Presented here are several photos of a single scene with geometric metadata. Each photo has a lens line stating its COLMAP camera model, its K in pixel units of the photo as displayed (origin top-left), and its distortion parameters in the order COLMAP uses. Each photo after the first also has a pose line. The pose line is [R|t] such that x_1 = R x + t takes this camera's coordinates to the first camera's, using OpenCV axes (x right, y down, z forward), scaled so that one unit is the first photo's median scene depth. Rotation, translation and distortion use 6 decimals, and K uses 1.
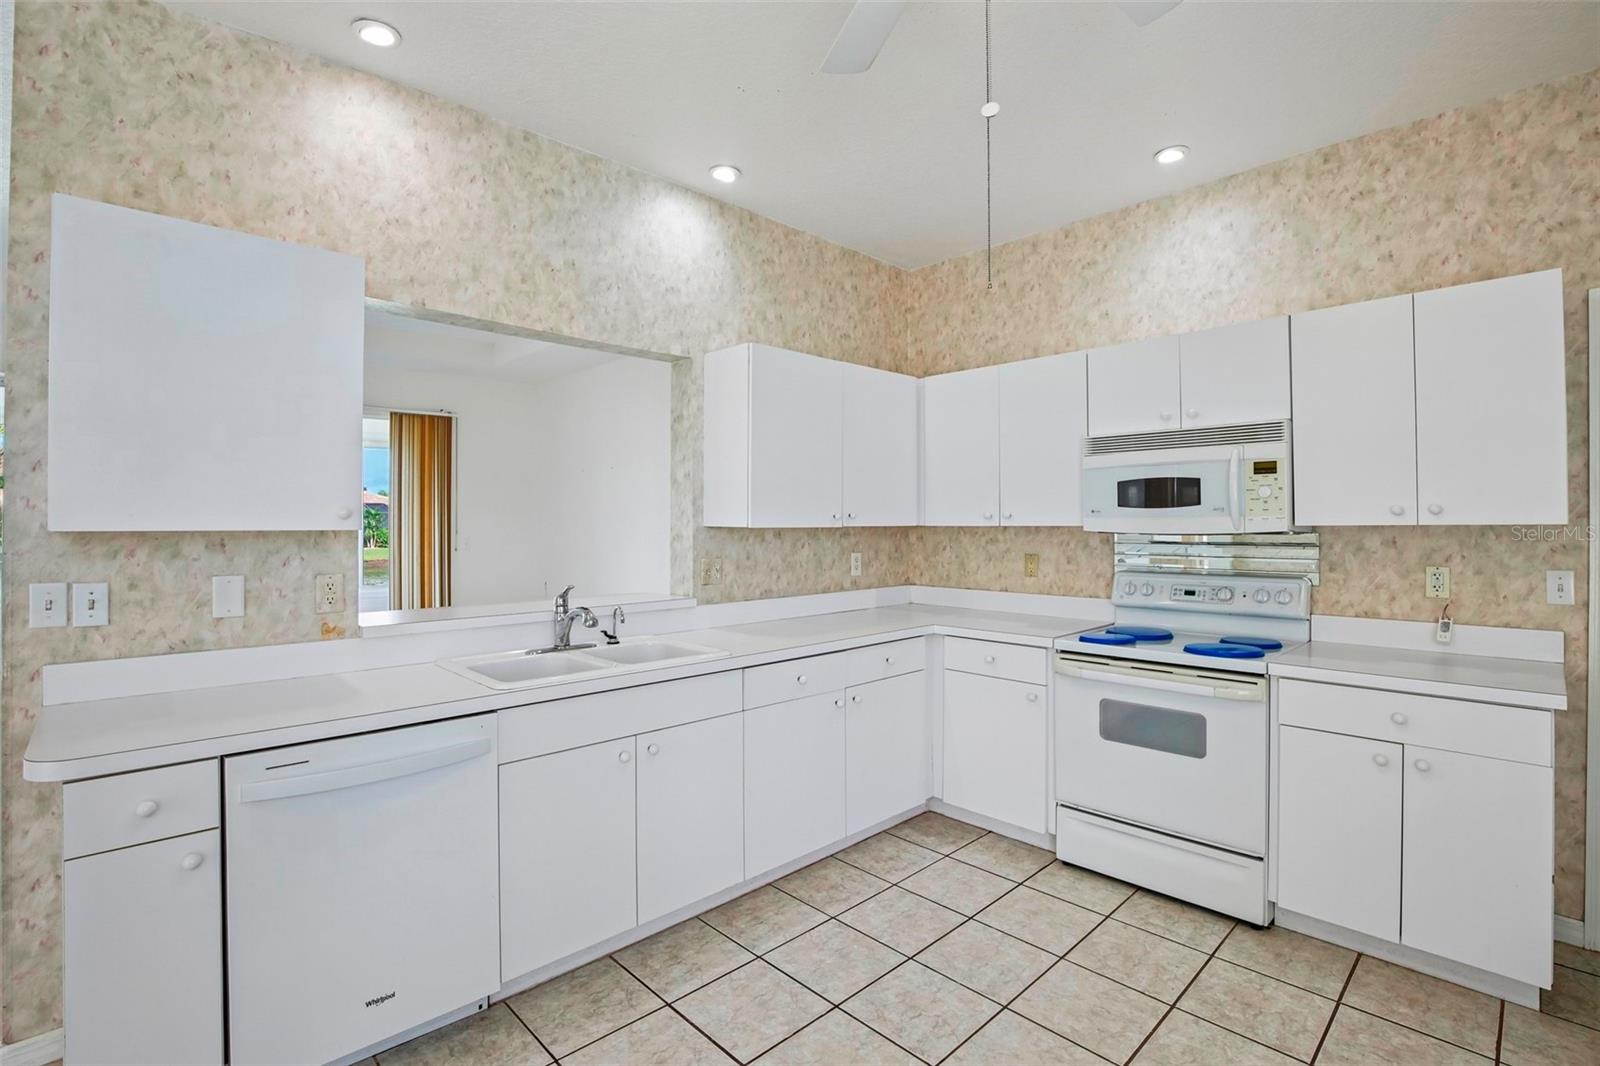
lens RADIAL K [[735.9, 0, 811.6], [0, 735.9, 521.3], [0, 0, 1]] dist [-0.033191, 0.012488]
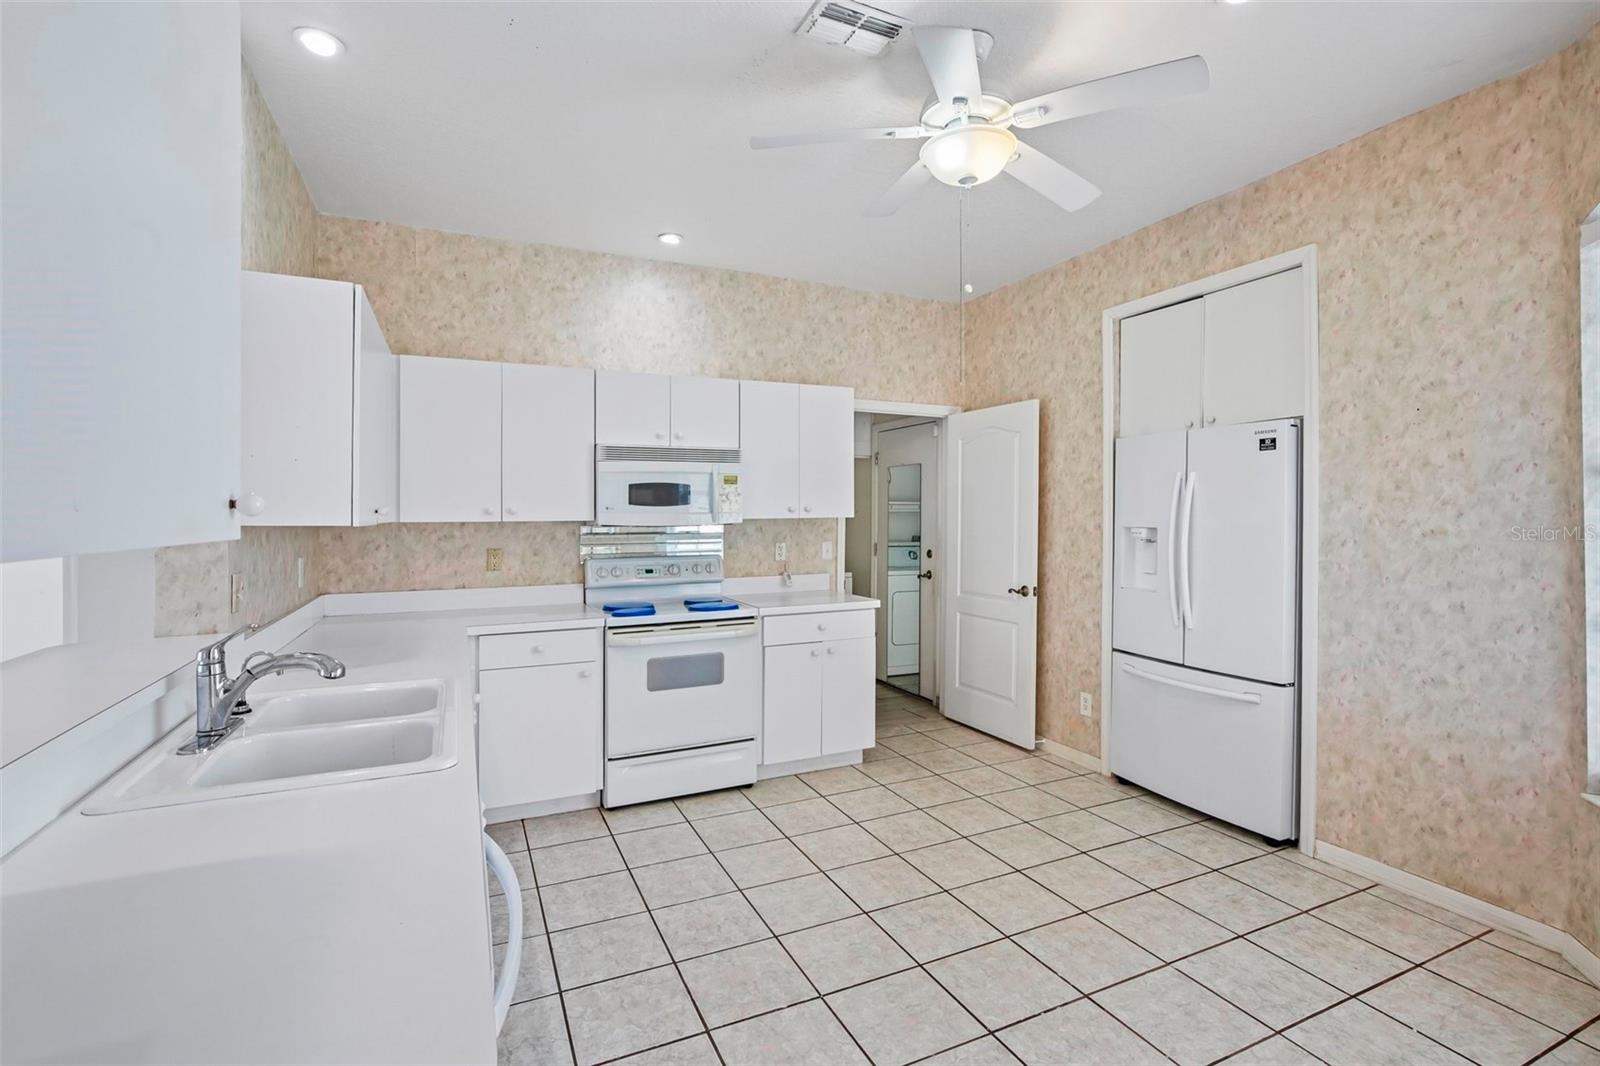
lens RADIAL K [[735.9, 0, 796.2], [0, 735.9, 513.3], [0, 0, 1]] dist [-0.033191, 0.012488]
pose [[0.341670, 0.000683, 0.939820, -0.624393], [0.001611, 0.999998, -0.001313, -0.003463], [-0.939819, 0.001962, 0.341668, 0.306108]]
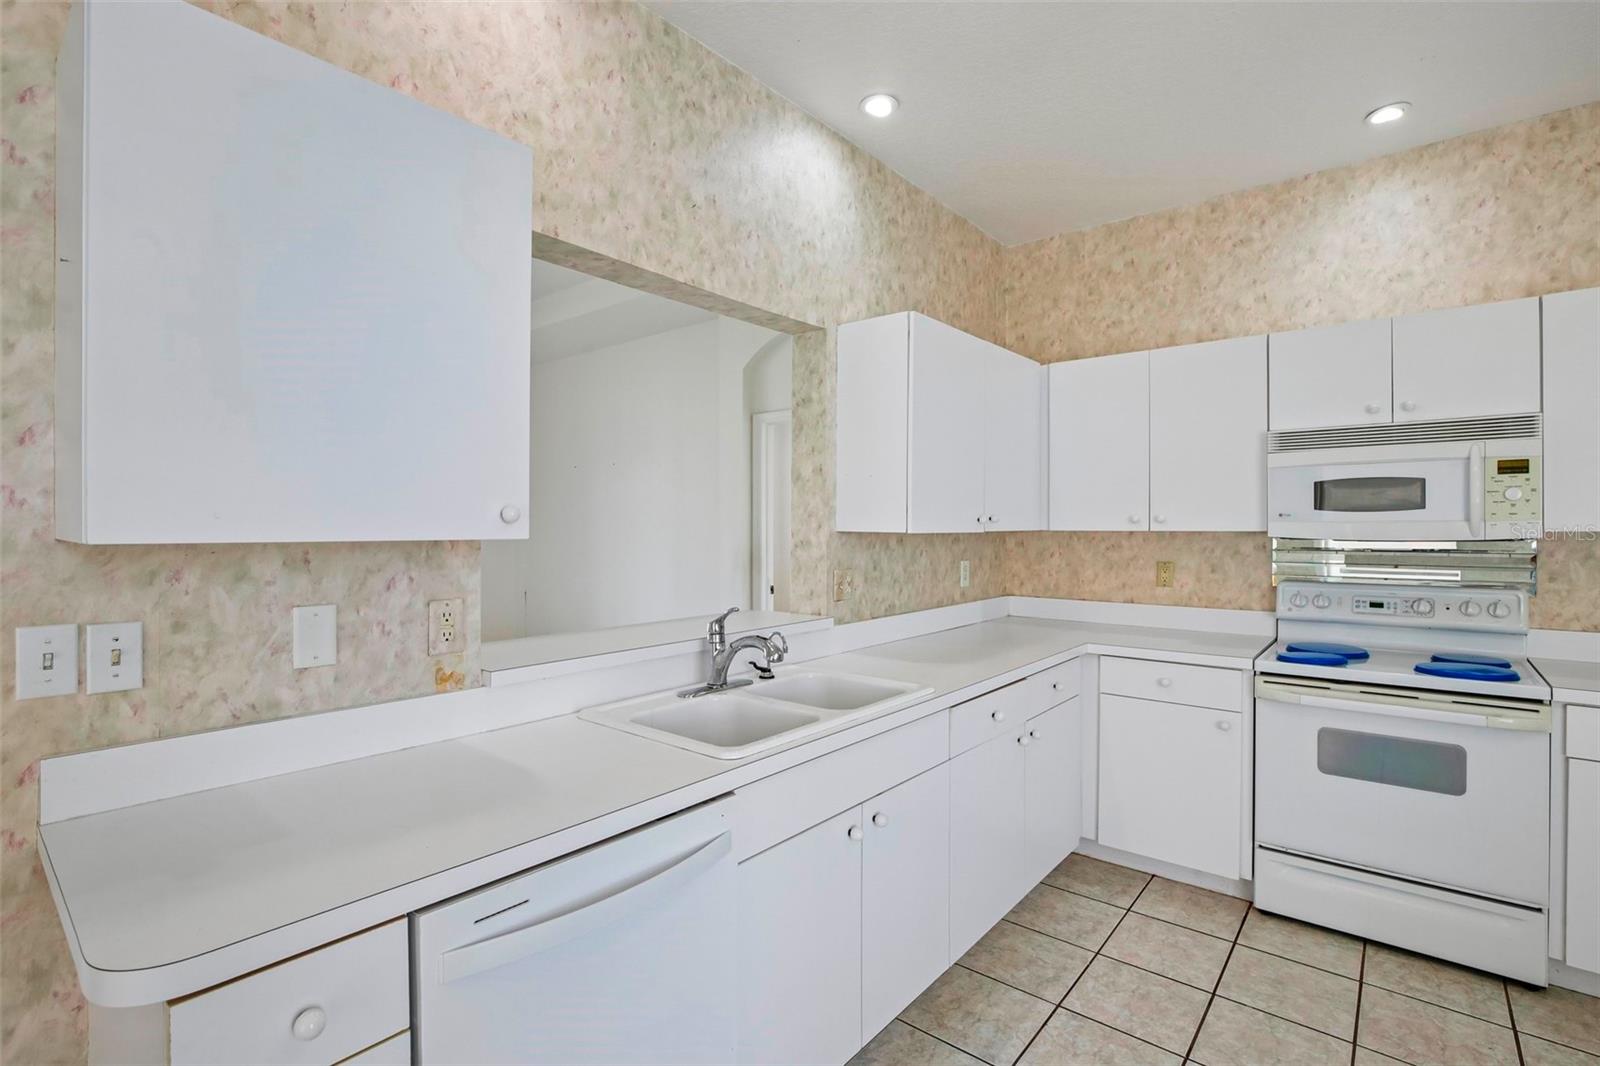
lens RADIAL K [[735.9, 0, 817.4], [0, 735.9, 529.8], [0, 0, 1]] dist [-0.033191, 0.012488]
pose [[0.993851, 0.000468, 0.110725, -0.274752], [-0.001377, 0.999966, 0.008131, -0.001799], [-0.110717, -0.008233, 0.993818, 0.180546]]
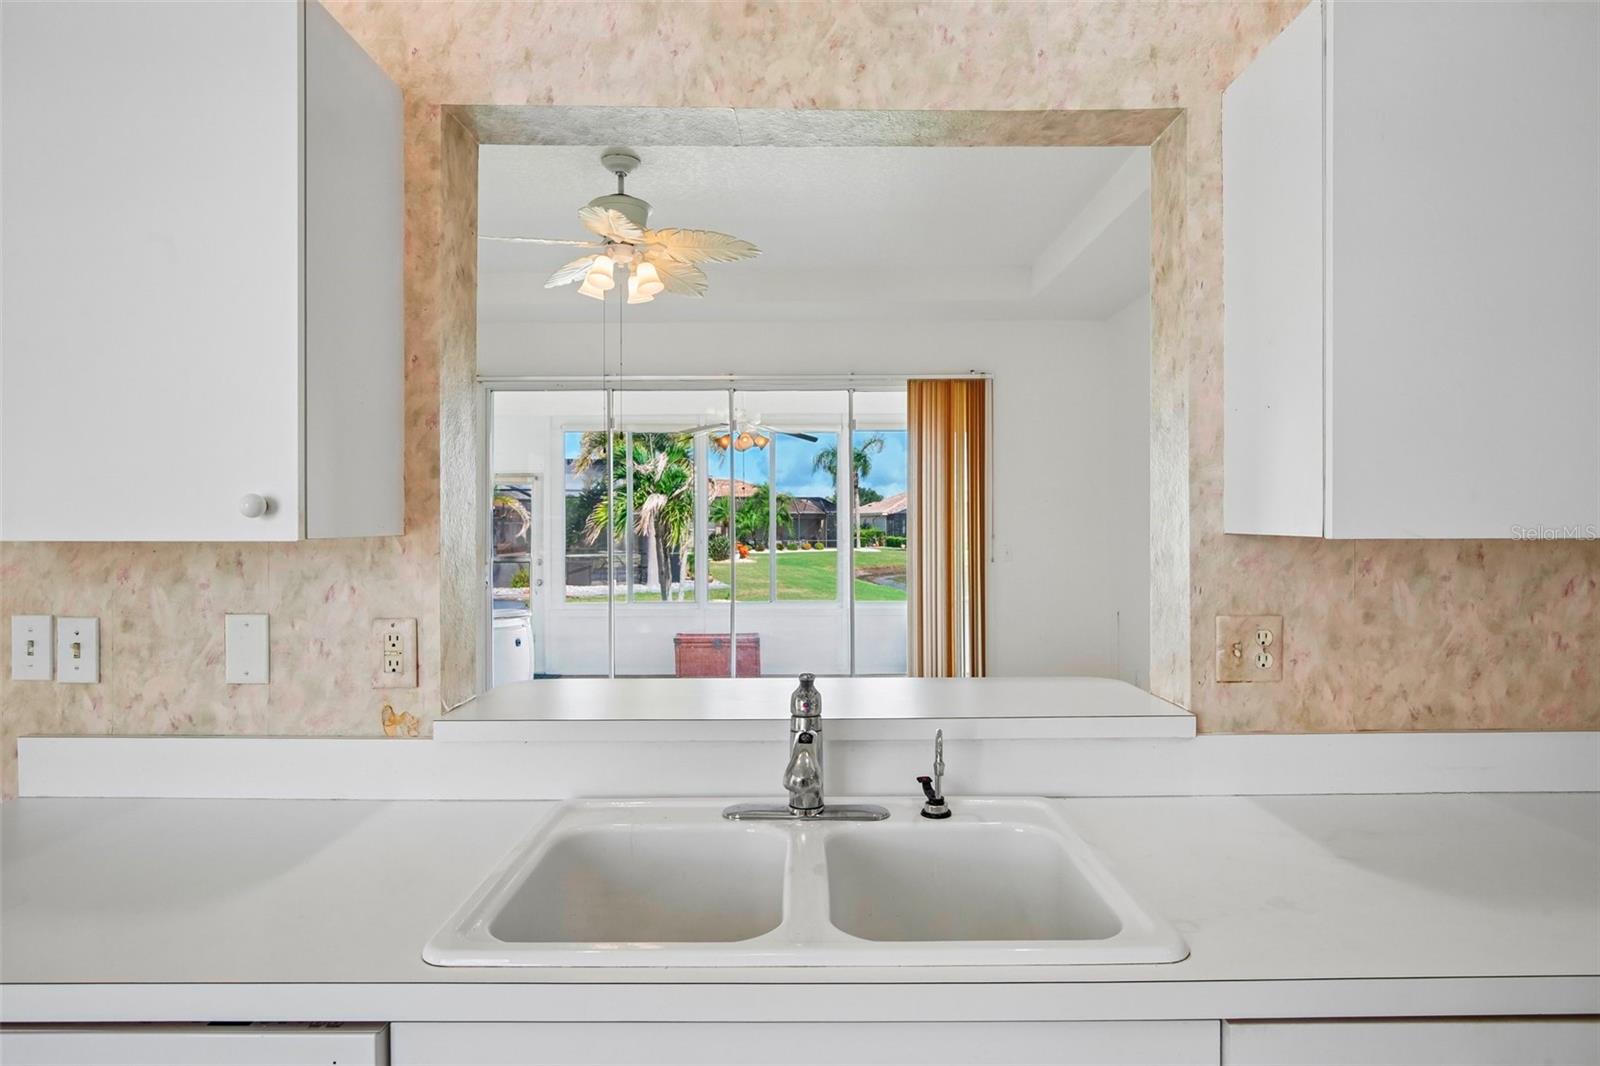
lens RADIAL K [[906.0, 0, 811.5], [0, 906.0, 523.6], [0, 0, 1]] dist [-0.014986, 0.006179]
pose [[0.719288, -0.001156, -0.694711, 0.031778], [0.003405, 0.999992, 0.001863, 0.000268], [0.694704, -0.003705, 0.719286, 0.527855]]
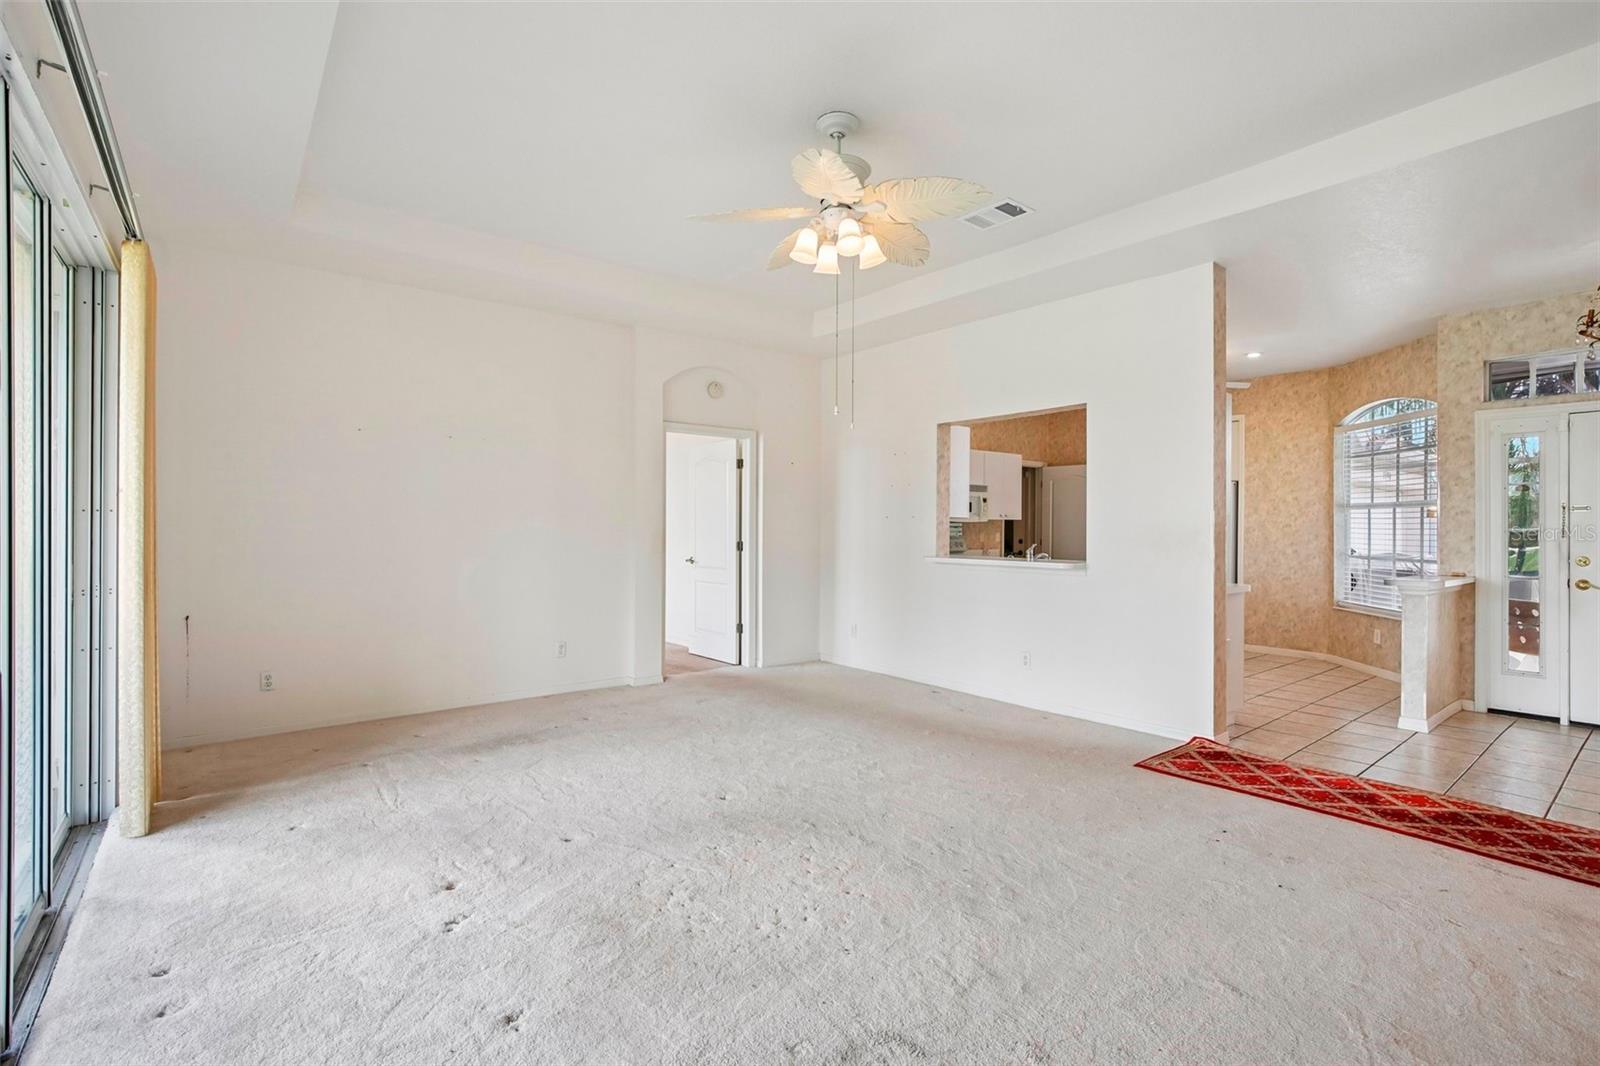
lens RADIAL K [[735.9, 0, 773.4], [0, 735.9, 526.2], [0, 0, 1]] dist [-0.033191, 0.012488]
pose [[0.125114, 0.000061, 0.992142, -2.129299], [-0.008760, 0.999961, 0.001044, 0.032557], [-0.992104, -0.008822, 0.125109, 1.254785]]
